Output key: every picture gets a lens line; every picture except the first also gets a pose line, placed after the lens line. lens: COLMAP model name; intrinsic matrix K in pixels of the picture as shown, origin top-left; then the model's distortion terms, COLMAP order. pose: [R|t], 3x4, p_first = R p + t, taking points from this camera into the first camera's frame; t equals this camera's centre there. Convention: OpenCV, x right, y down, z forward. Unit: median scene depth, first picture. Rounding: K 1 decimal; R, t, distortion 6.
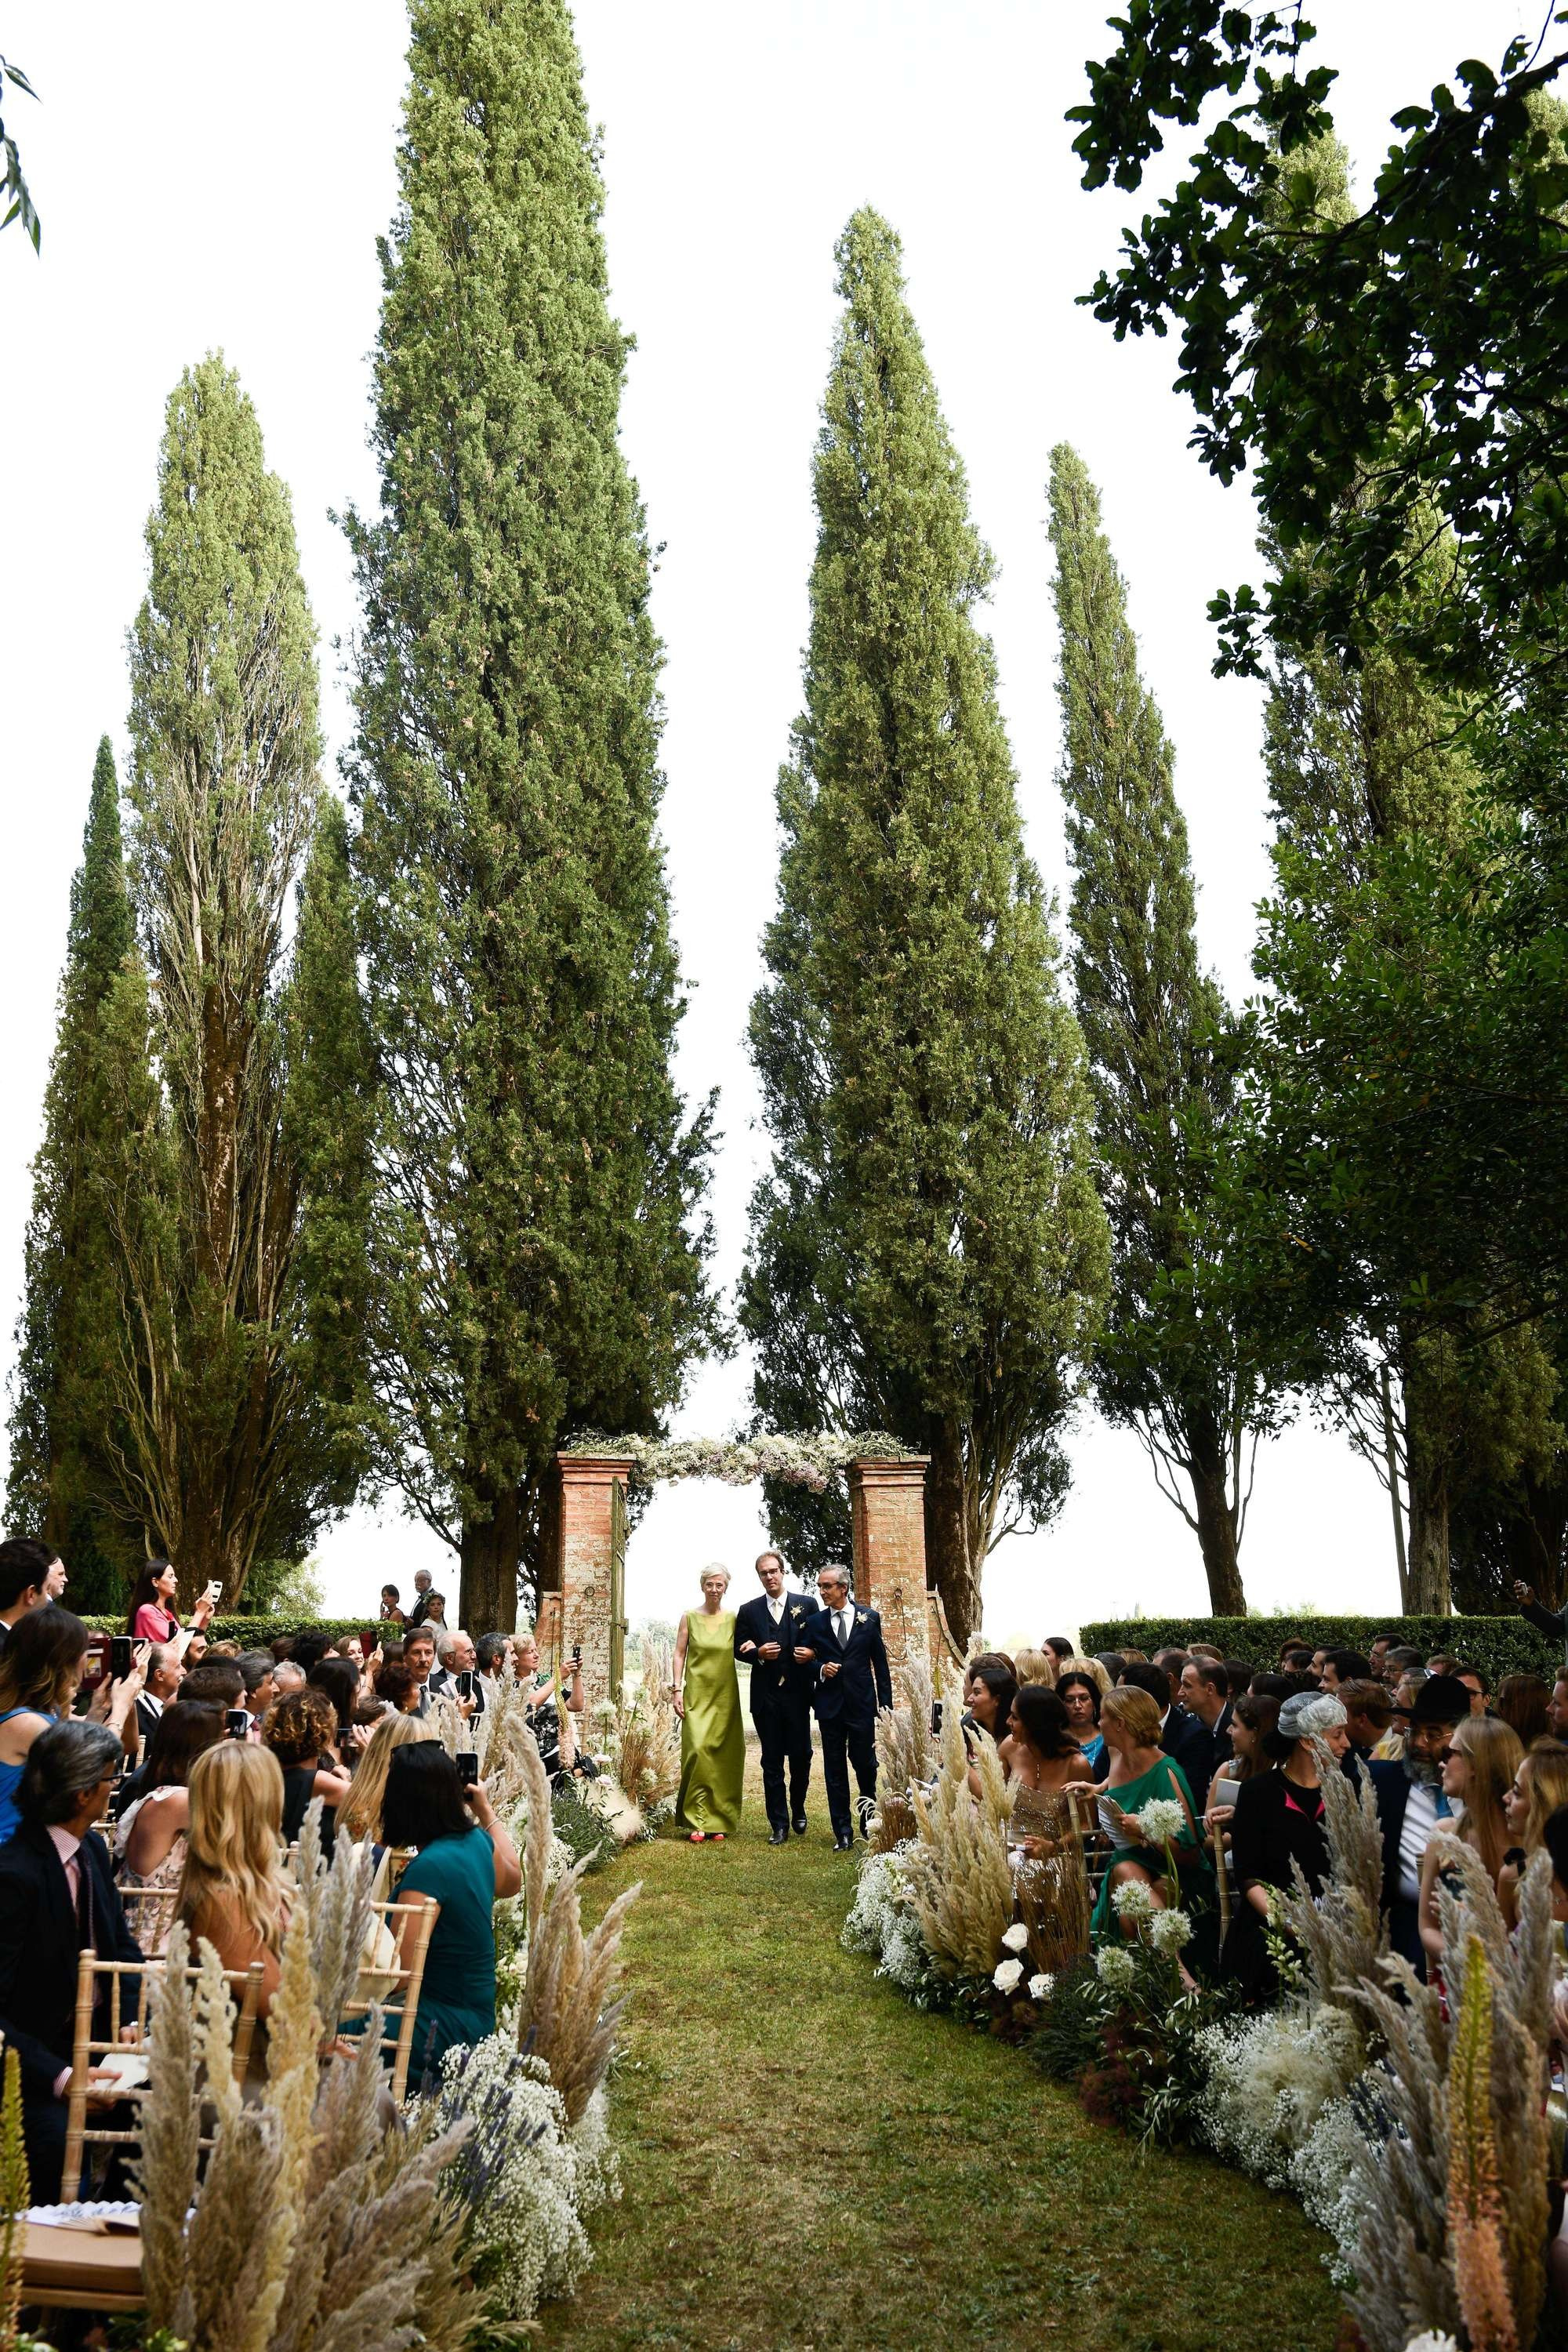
lens RADIAL K [[2070.4, 0, 784.0], [0, 2070.4, 1176.0], [0, 0, 1]] dist [-0.045560, -0.003107]
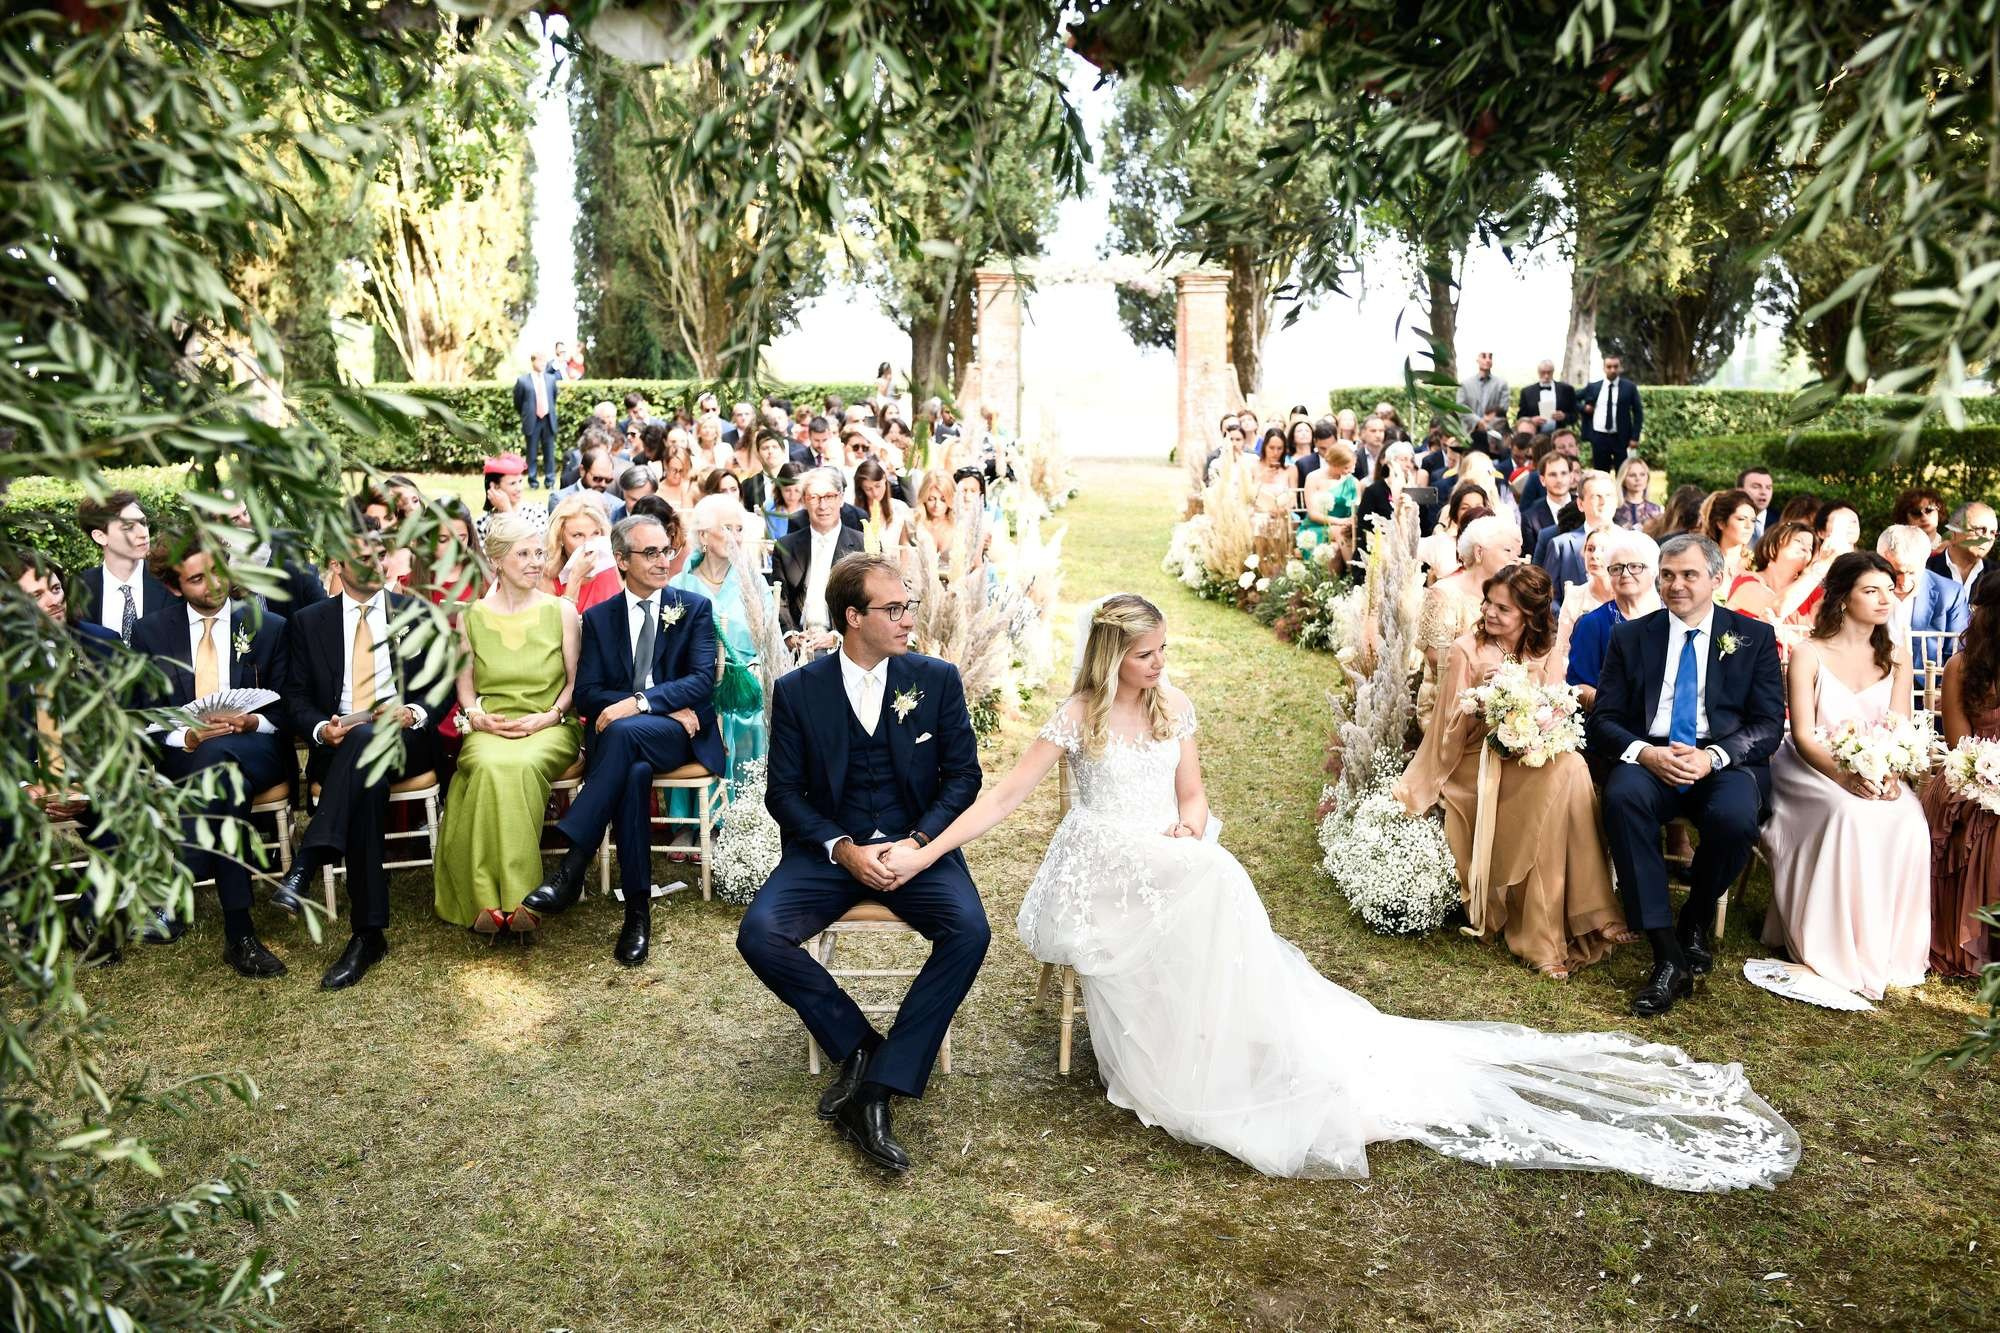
lens RADIAL K [[1760.6, 0, 1000.0], [0, 1760.6, 666.5], [0, 0, 1]] dist [-0.045560, -0.003107]
pose [[0.997714, 0.017126, -0.065369, -0.006344], [0.008531, 0.927689, 0.373256, -0.069532], [0.067035, -0.372961, 0.925422, -0.256343]]
